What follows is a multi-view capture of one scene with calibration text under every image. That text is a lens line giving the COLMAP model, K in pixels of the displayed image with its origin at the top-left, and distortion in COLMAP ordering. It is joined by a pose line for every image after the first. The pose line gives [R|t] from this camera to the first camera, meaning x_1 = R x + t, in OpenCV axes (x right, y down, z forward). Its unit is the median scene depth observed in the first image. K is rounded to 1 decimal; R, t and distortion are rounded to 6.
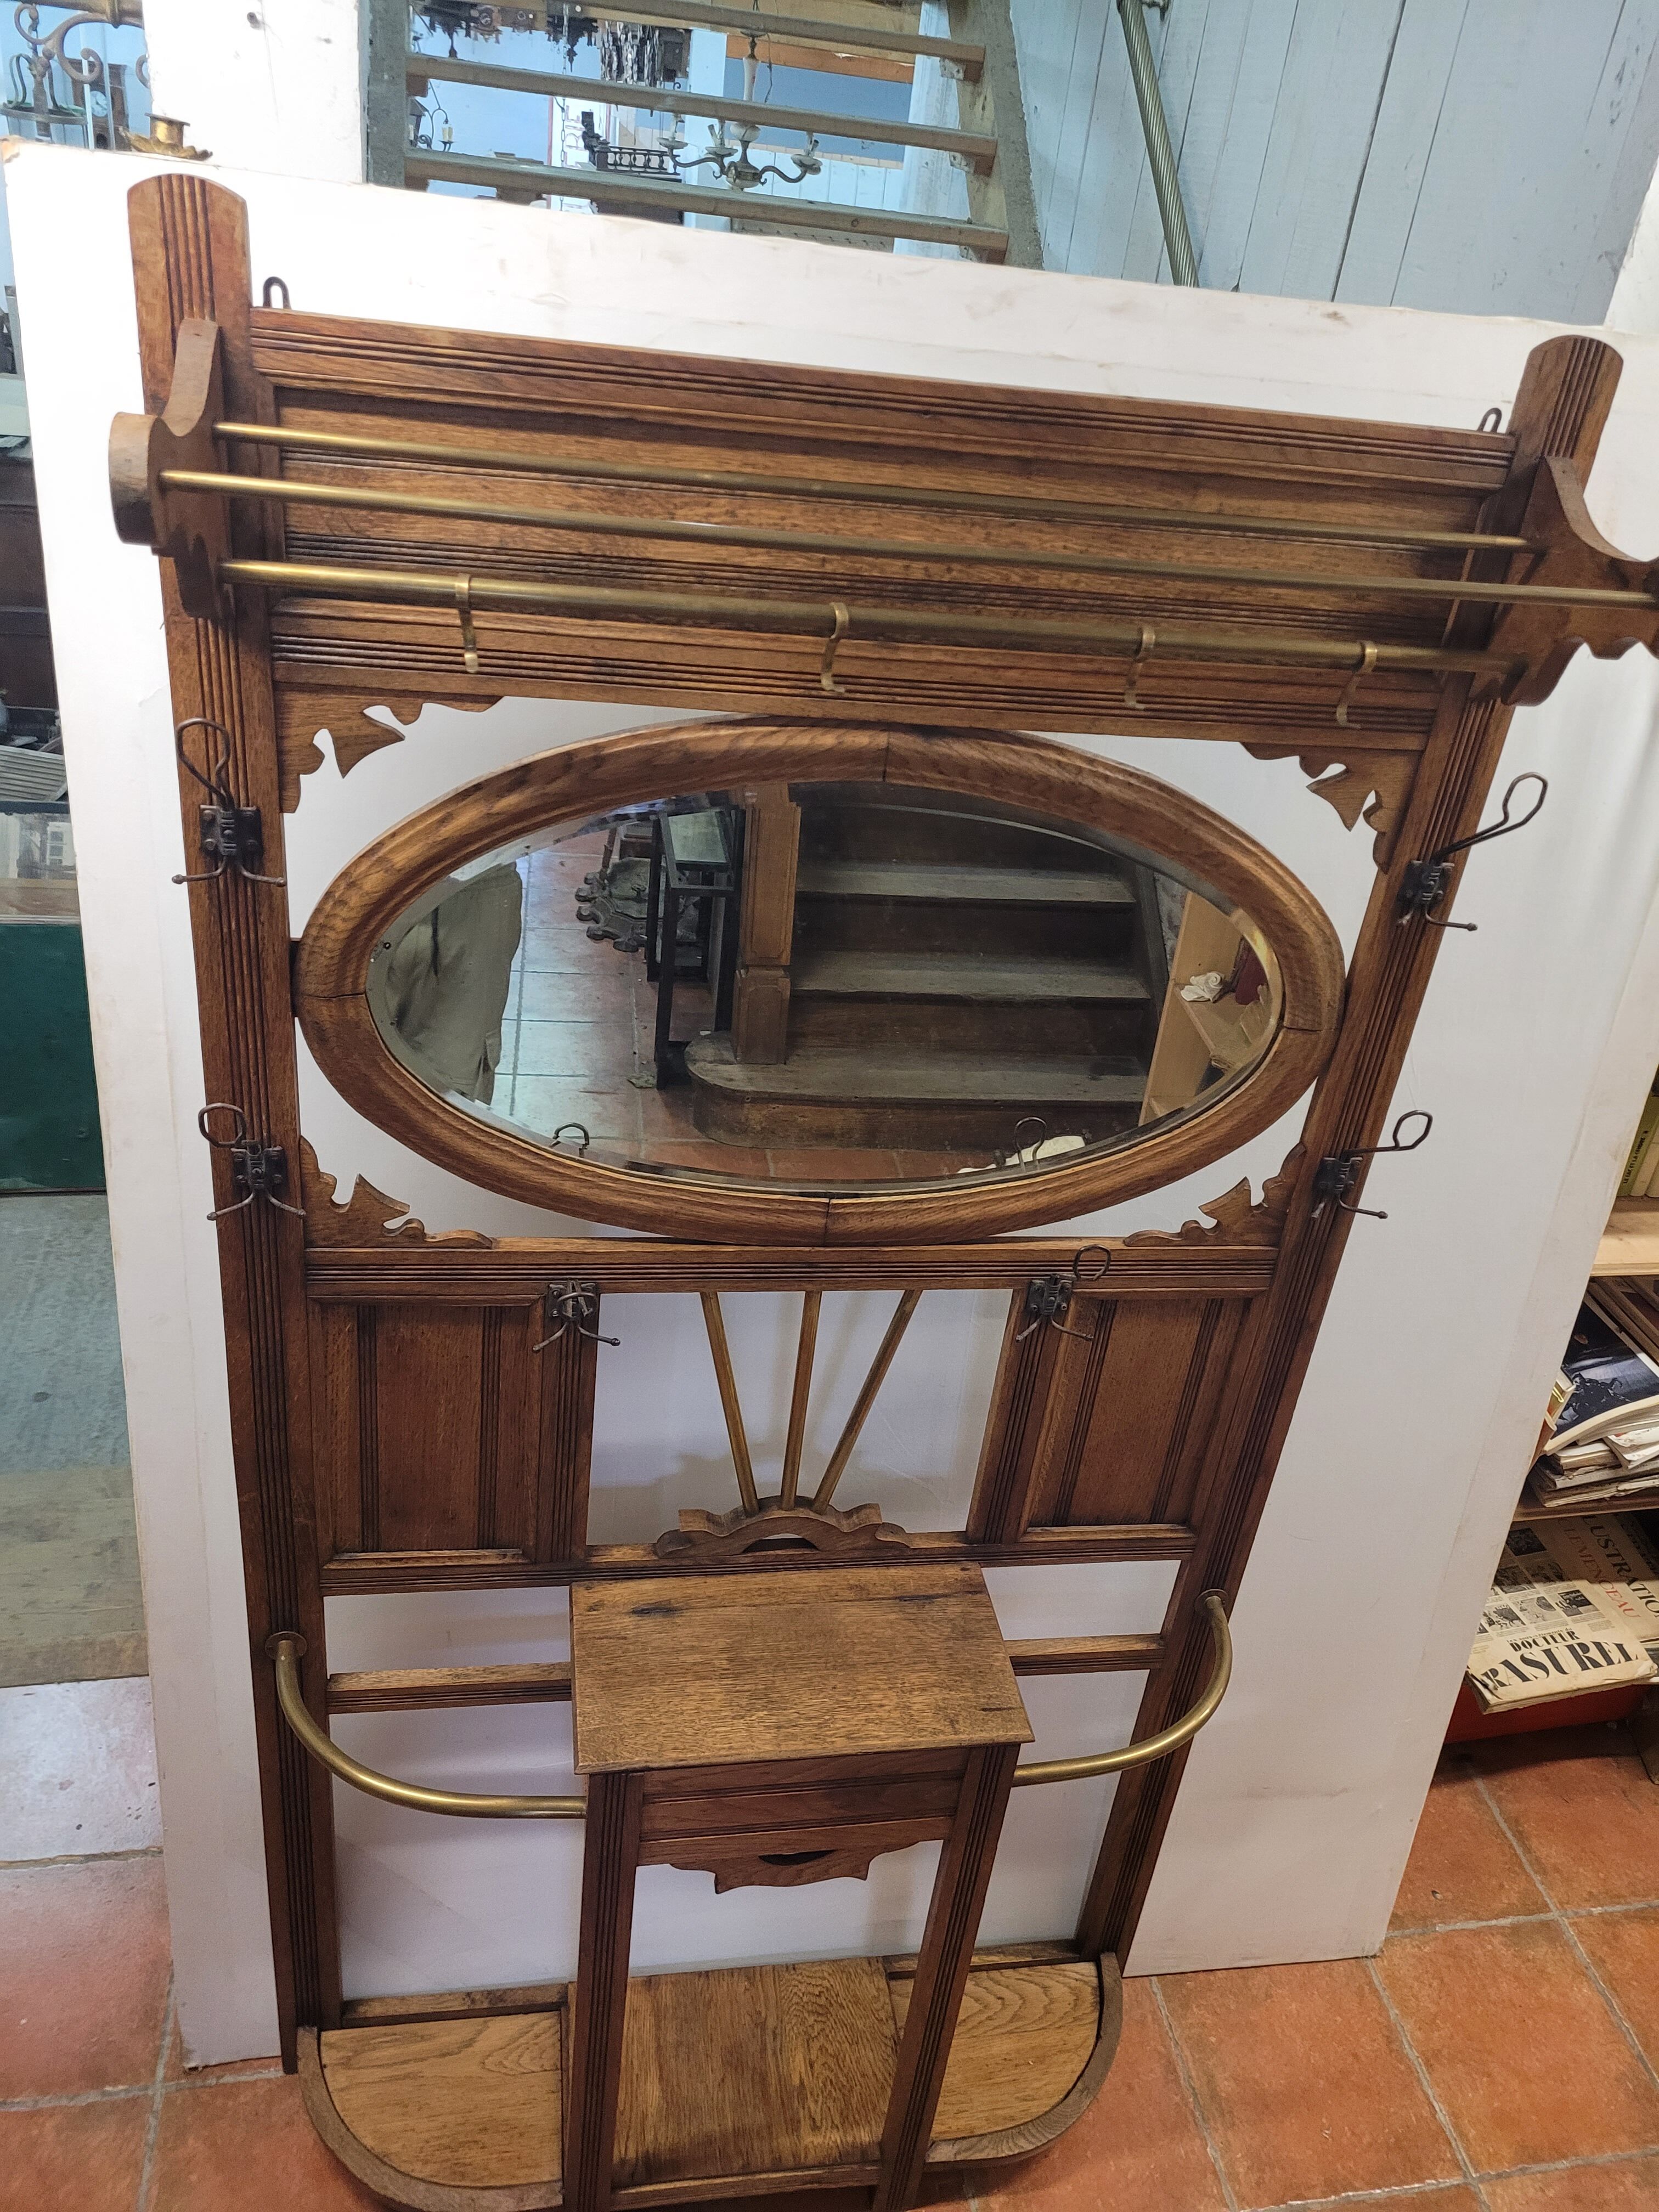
lens RADIAL K [[1648.2, 0, 847.5], [0, 1648.2, 1075.4], [0, 0, 1]] dist [0.056353, -0.048126]
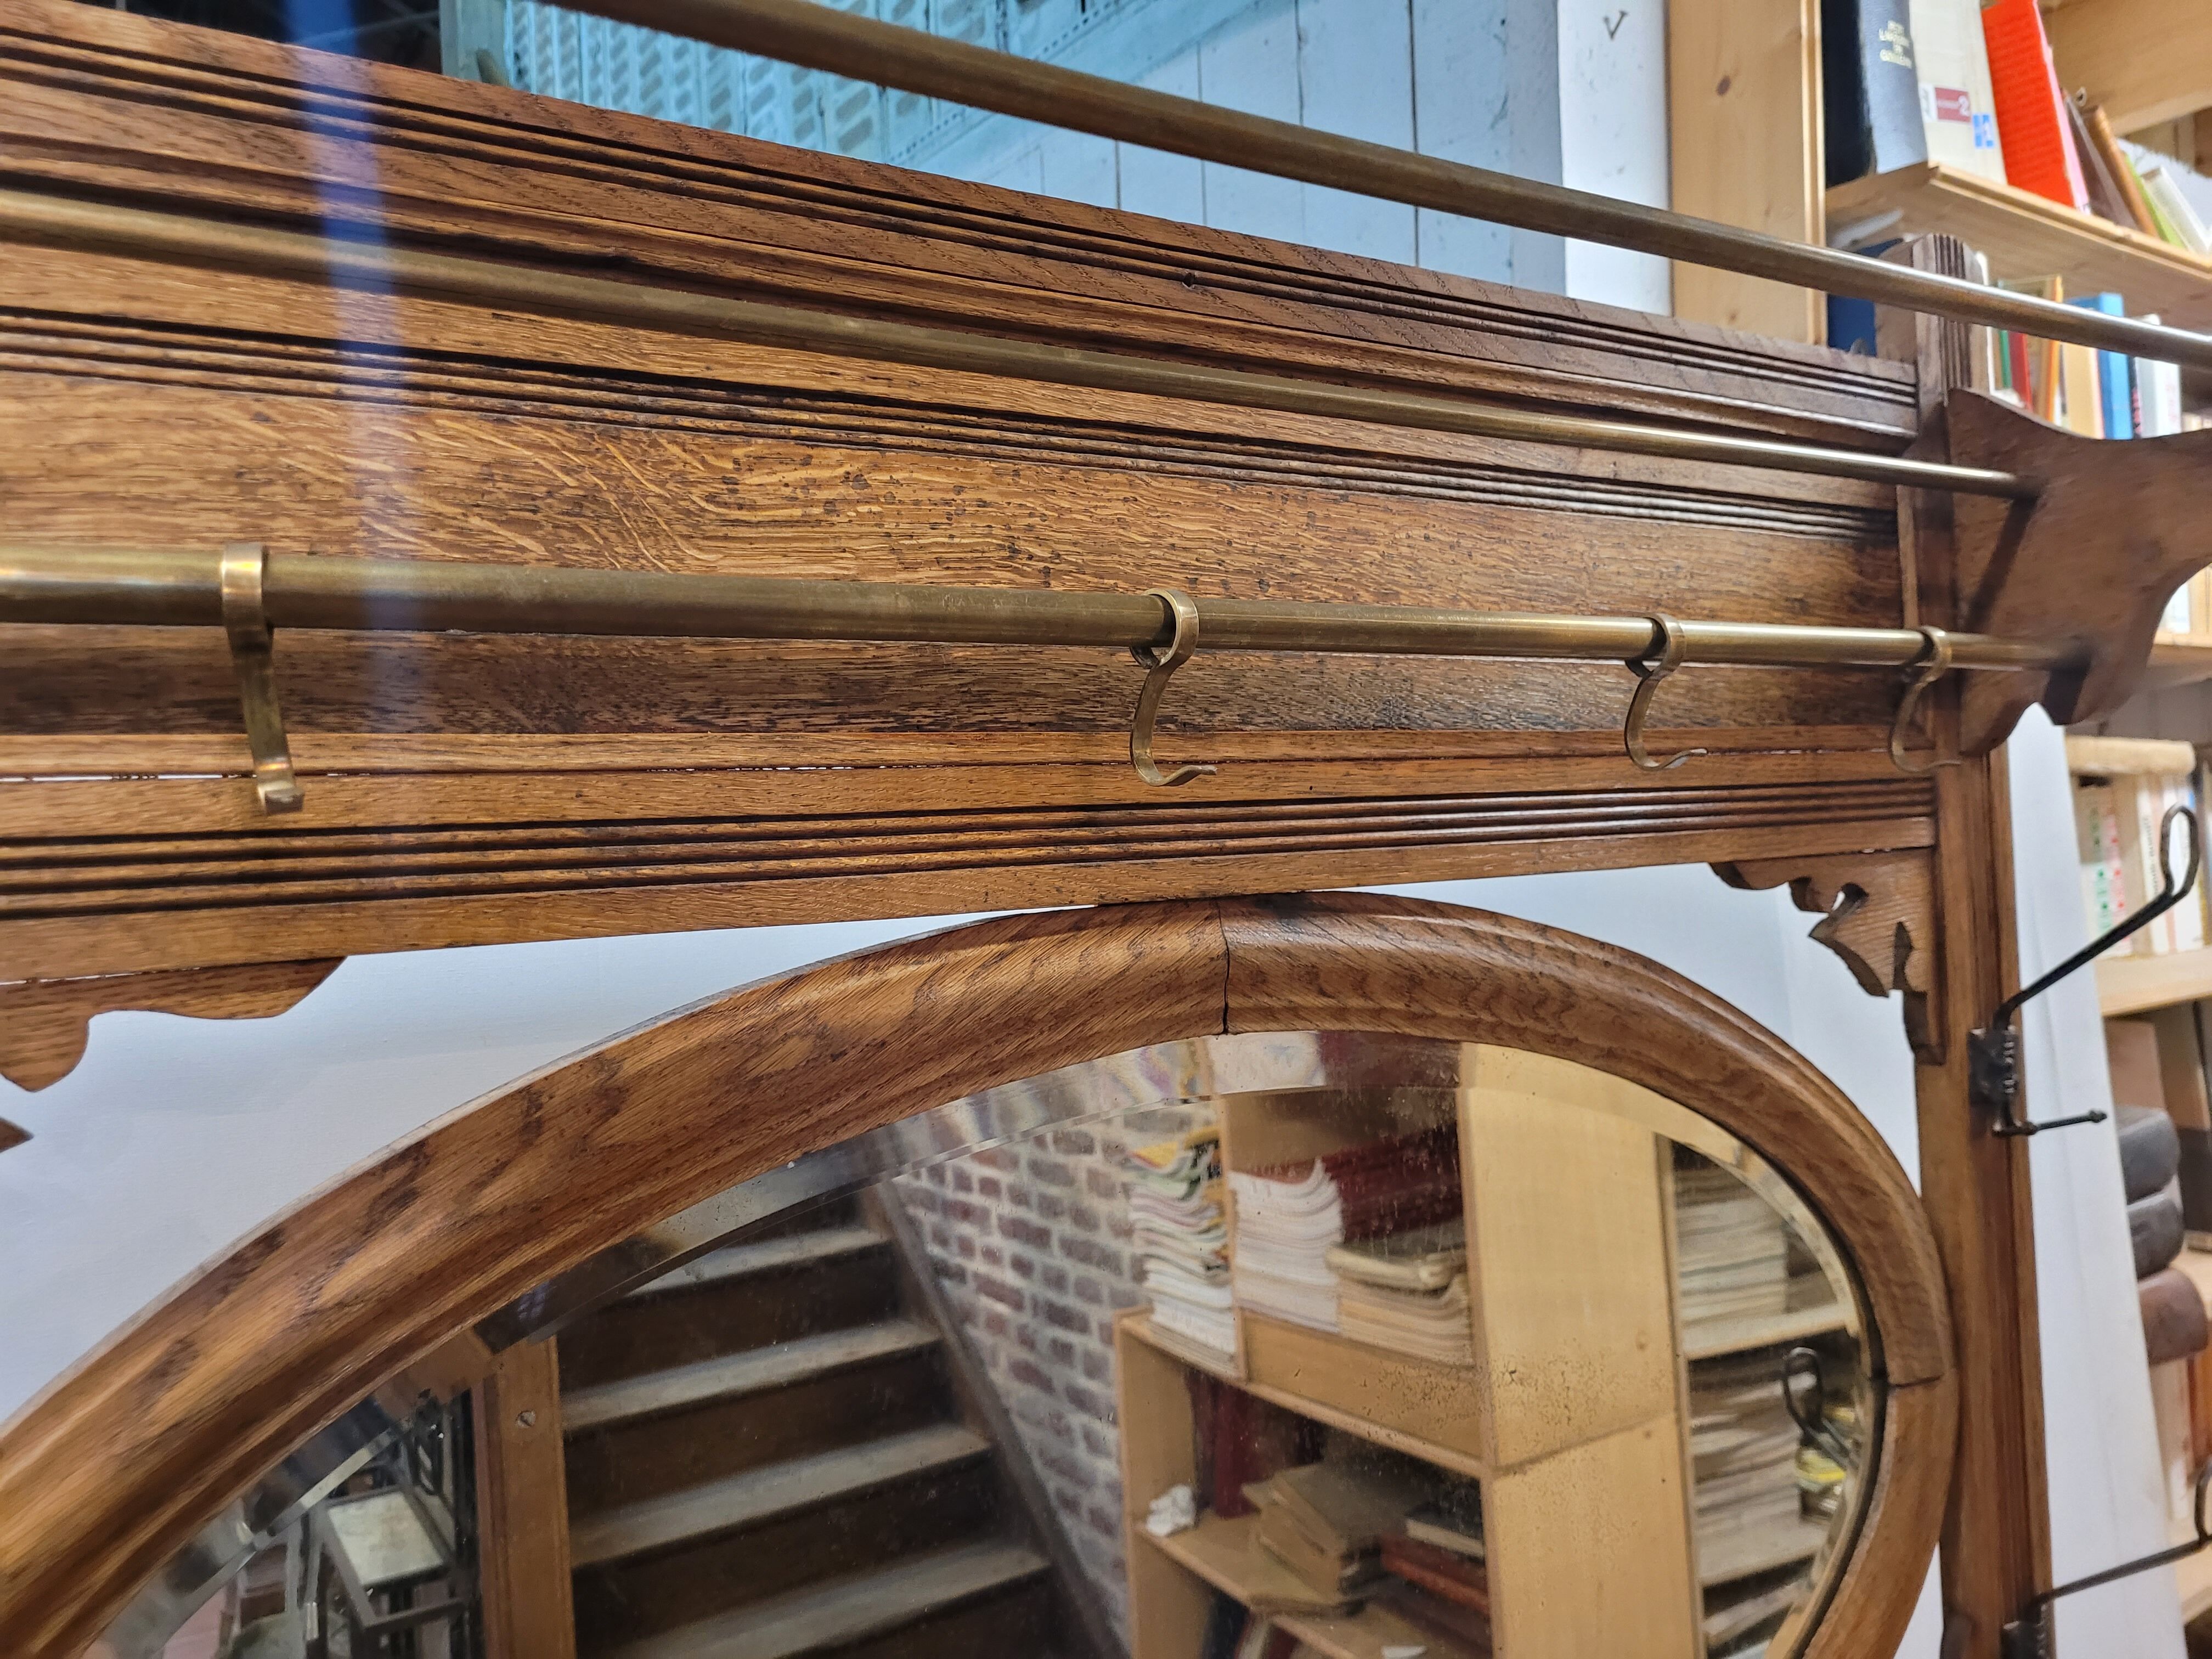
lens RADIAL K [[1669.9, 0, 1077.6], [0, 1669.9, 822.2], [0, 0, 1]] dist [0.043831, -0.036386]
pose [[0.908875, -0.148474, 0.389745, -0.154609], [0.317407, 0.852443, -0.415444, -0.039187], [-0.270553, 0.501295, 0.821891, 0.493906]]
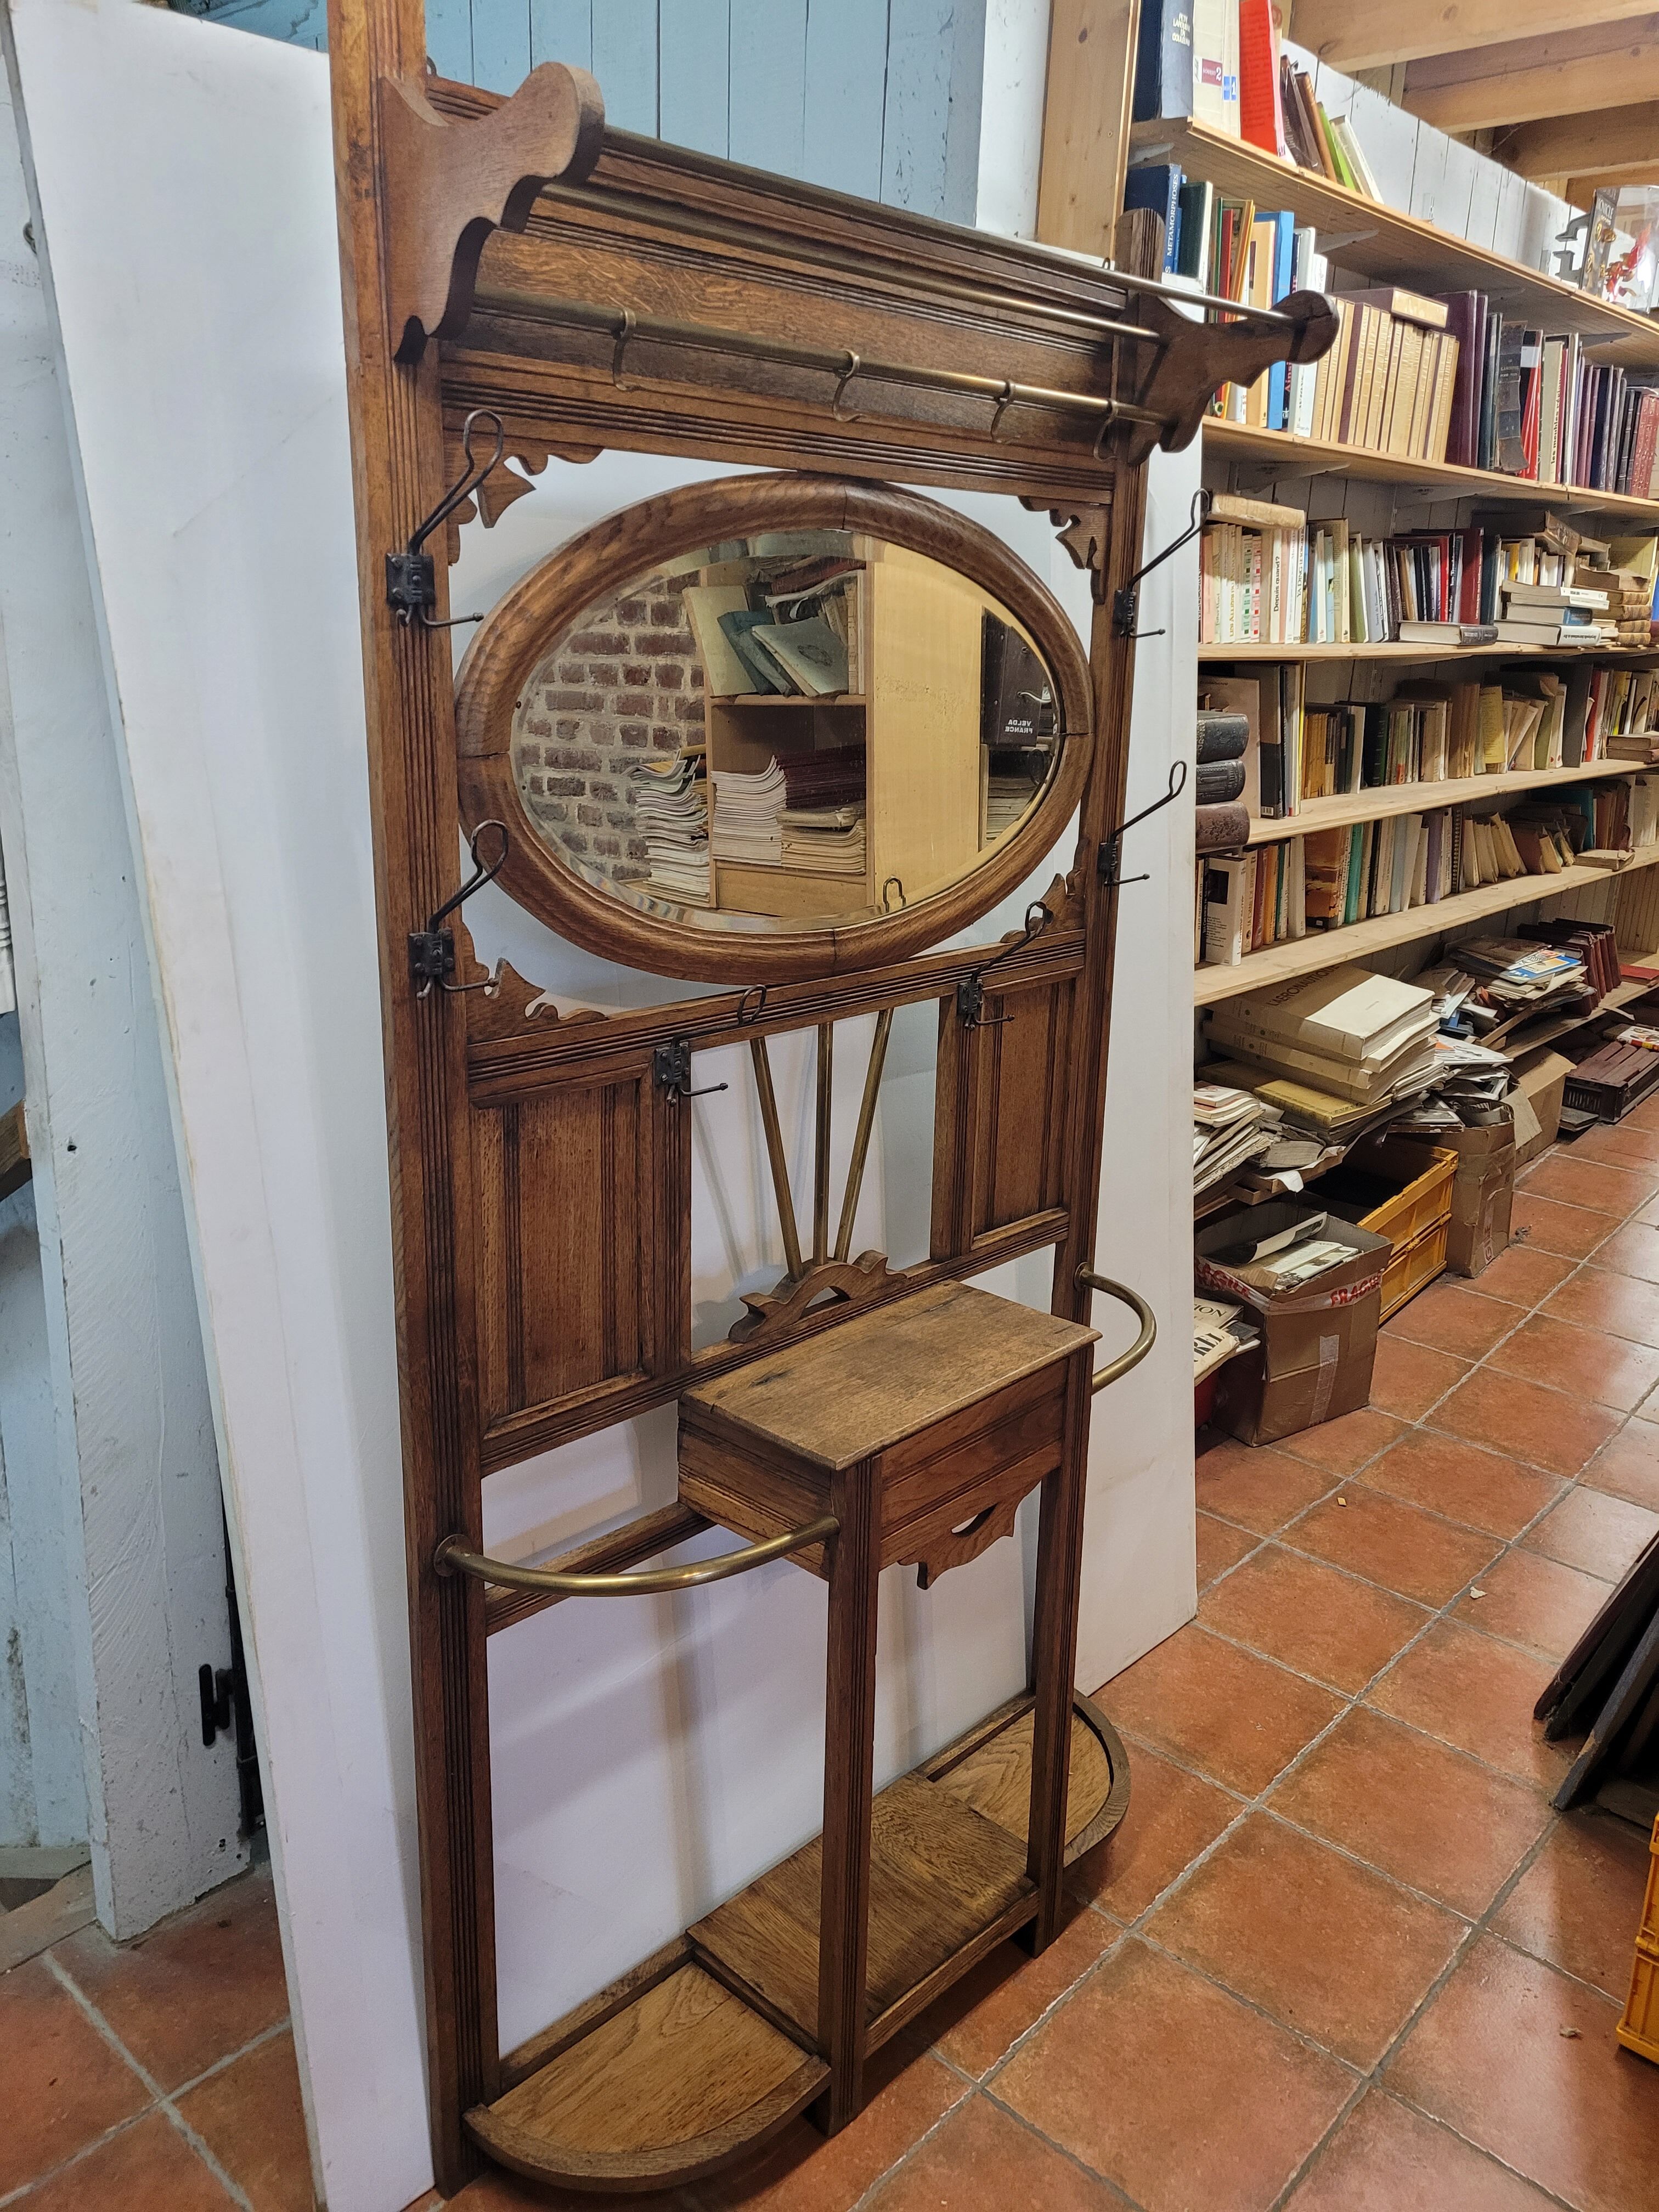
lens RADIAL K [[1648.2, 0, 847.5], [0, 1648.2, 1075.4], [0, 0, 1]] dist [0.056353, -0.048126]
pose [[0.796919, -0.247802, 0.550922, -0.629538], [0.348154, 0.933699, -0.083638, 0.256784], [-0.493669, 0.258458, 0.830355, 0.055993]]
